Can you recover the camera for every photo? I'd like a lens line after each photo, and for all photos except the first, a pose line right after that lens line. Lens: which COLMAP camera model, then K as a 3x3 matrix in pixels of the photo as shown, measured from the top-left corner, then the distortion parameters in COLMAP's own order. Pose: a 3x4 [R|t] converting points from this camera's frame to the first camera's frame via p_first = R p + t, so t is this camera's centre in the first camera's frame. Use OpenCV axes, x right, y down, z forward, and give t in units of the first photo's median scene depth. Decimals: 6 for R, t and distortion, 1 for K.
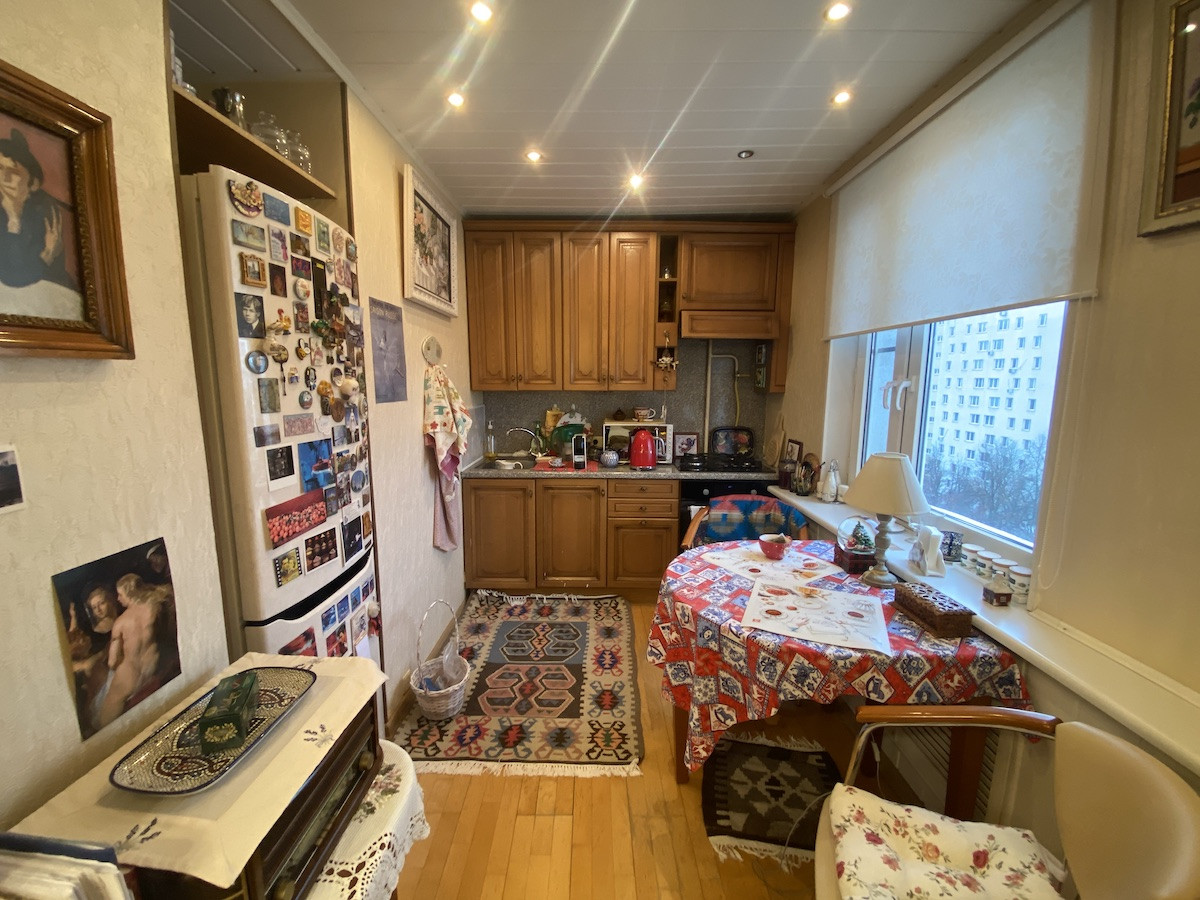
lens RADIAL K [[489.8, 0, 589.7], [0, 489.8, 448.3], [0, 0, 1]] dist [-0.000747, -0.001438]
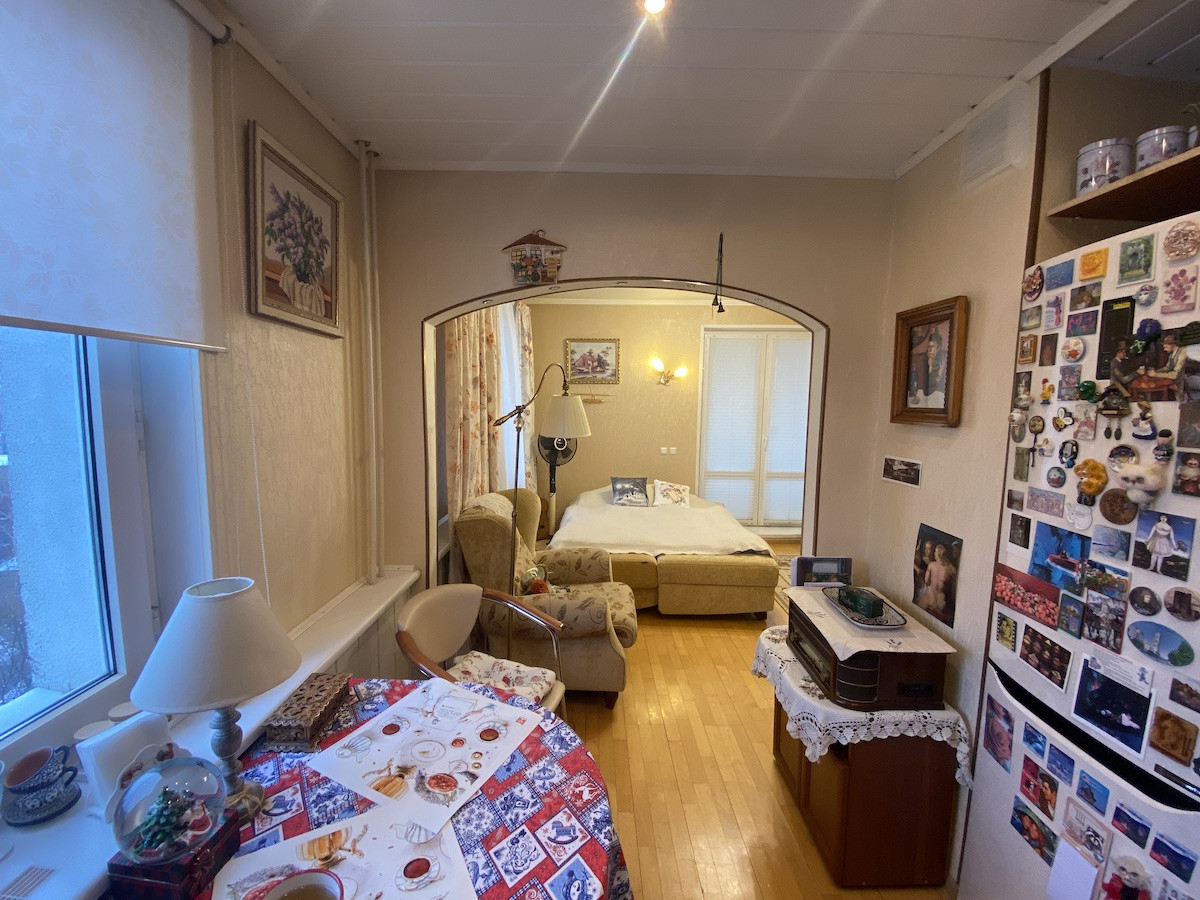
lens RADIAL K [[489.8, 0, 598.9], [0, 489.8, 451.0], [0, 0, 1]] dist [-0.000747, -0.001438]
pose [[-0.999717, -0.018733, -0.014696, 0.235862], [-0.021751, 0.969631, 0.243604, -0.330672], [0.009686, 0.243854, -0.969764, 1.789004]]
